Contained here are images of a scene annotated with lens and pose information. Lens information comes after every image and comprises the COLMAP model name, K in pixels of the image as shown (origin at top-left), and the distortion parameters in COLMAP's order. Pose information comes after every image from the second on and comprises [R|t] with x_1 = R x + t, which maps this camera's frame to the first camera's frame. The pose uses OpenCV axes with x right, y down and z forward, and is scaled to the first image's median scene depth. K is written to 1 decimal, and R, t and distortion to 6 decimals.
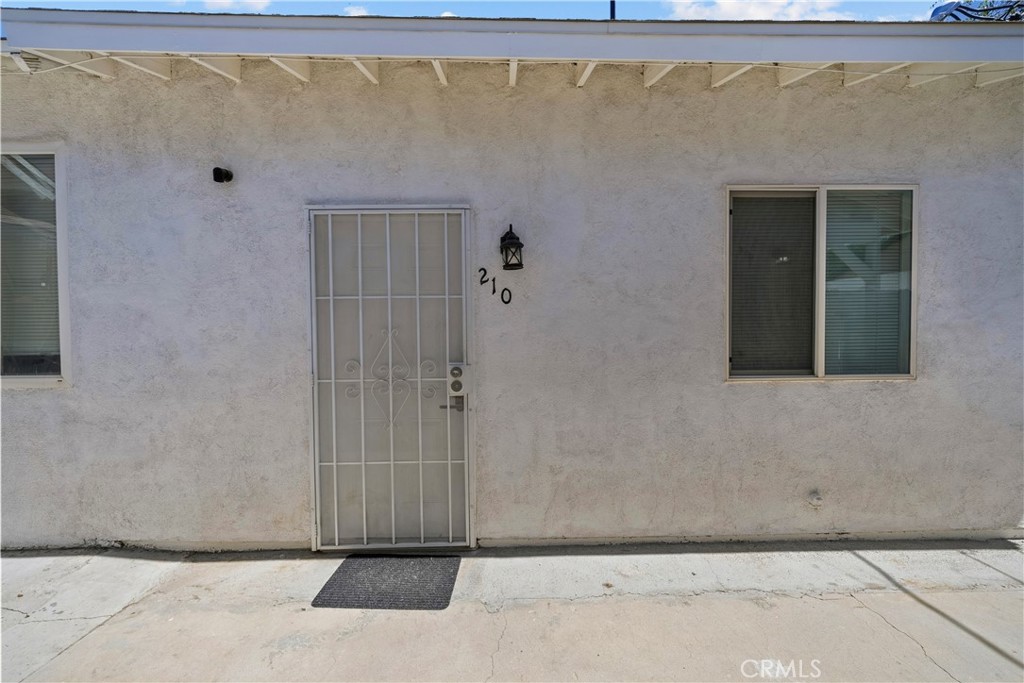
lens RADIAL K [[400.6, 0, 513.1], [0, 400.6, 343.3], [0, 0, 1]] dist [-0.002696, 0.000133]
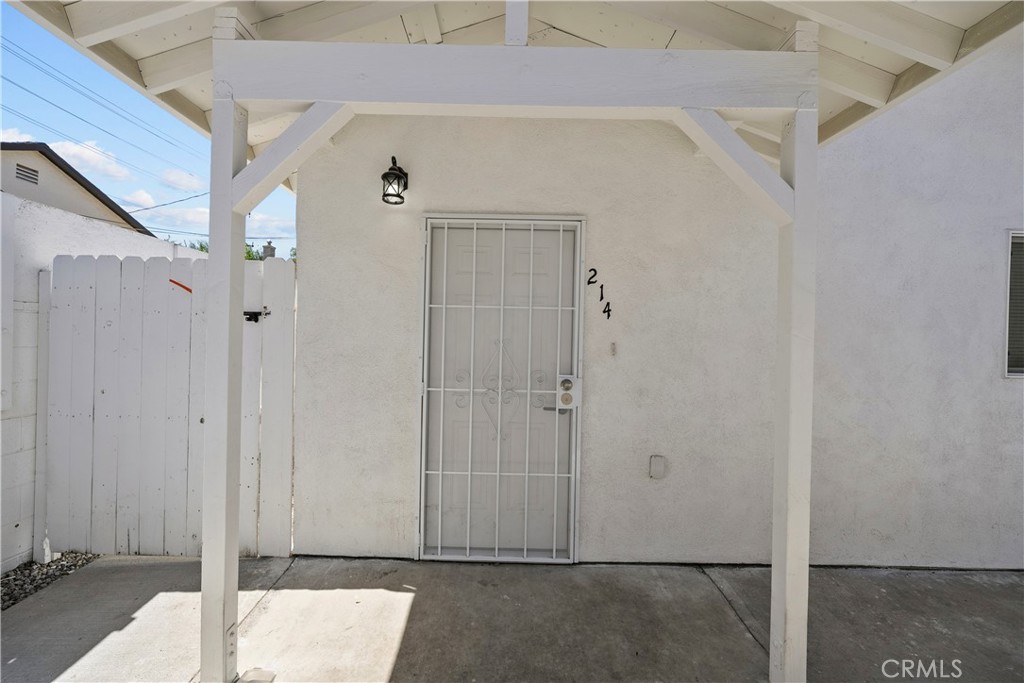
lens RADIAL K [[400.6, 0, 507.0], [0, 400.6, 349.3], [0, 0, 1]] dist [-0.002696, 0.000133]
pose [[0.998890, 0.031502, -0.035033, -0.255940], [-0.031990, 0.999398, -0.013460, 0.002403], [0.034588, 0.014566, 0.999296, 0.003412]]
